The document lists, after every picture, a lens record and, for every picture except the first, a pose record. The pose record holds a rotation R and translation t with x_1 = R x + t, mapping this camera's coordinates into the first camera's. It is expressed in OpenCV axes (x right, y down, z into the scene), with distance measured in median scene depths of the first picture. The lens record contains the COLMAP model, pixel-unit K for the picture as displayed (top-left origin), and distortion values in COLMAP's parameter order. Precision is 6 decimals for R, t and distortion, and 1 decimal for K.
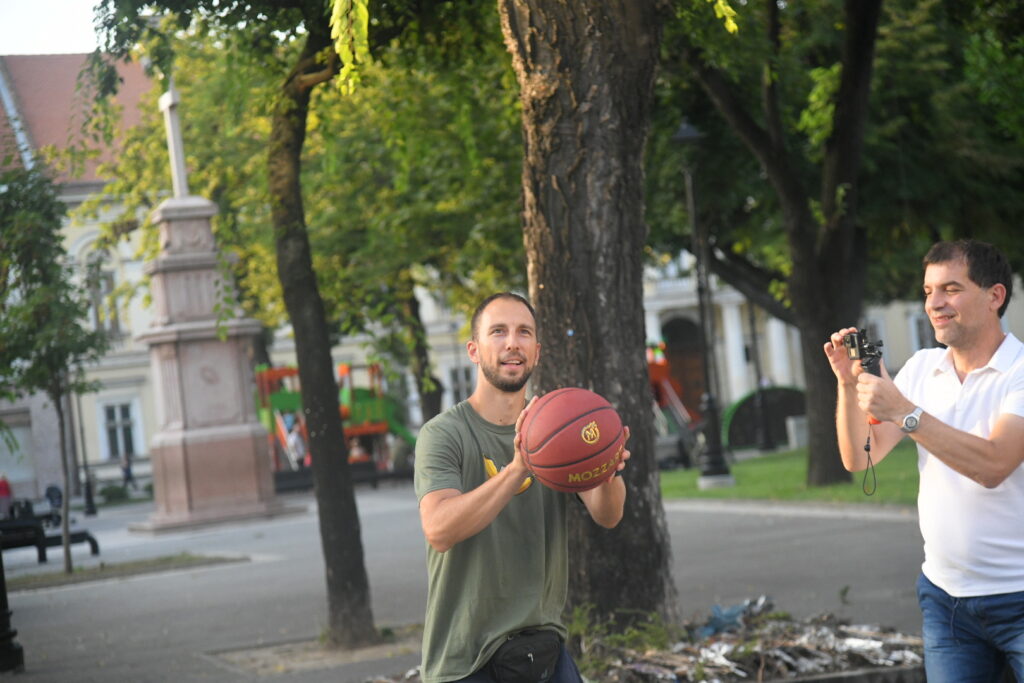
lens RADIAL K [[2536.7, 0, 511.9], [0, 2536.7, 340.0], [0, 0, 1]] dist [0.517266, 0.000000]
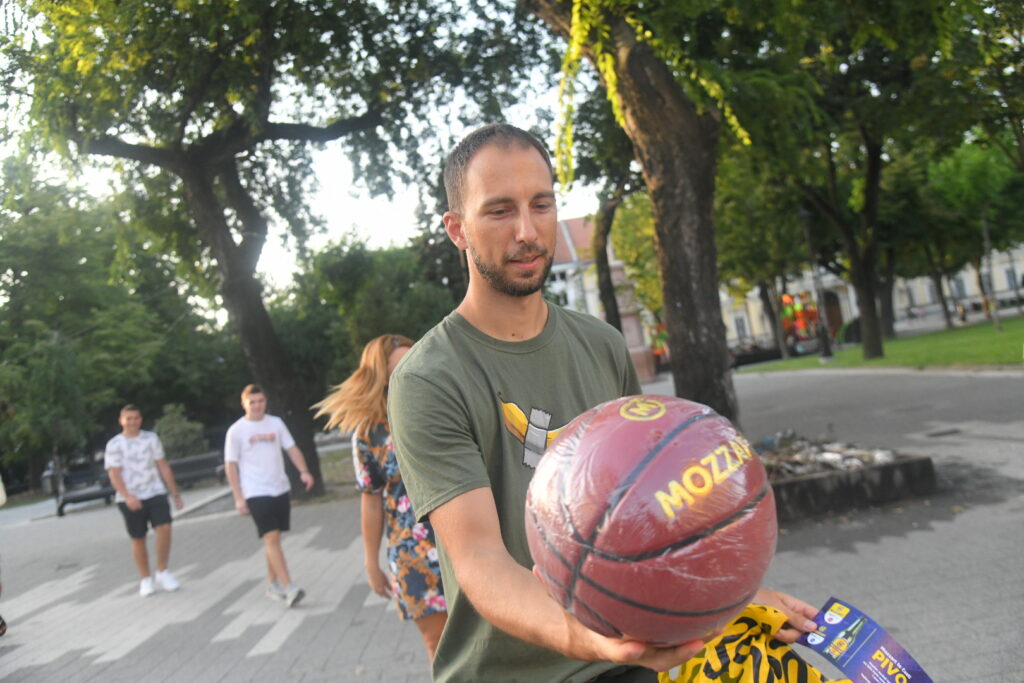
lens RADIAL K [[944.1, 0, 512.1], [0, 944.1, 343.0], [0, 0, 1]] dist [0.004202, 0.000000]
pose [[0.962824, -0.070945, -0.260646, 0.087709], [0.078591, 0.996726, 0.019015, 0.002783], [0.258443, -0.038793, 0.965247, 0.246753]]
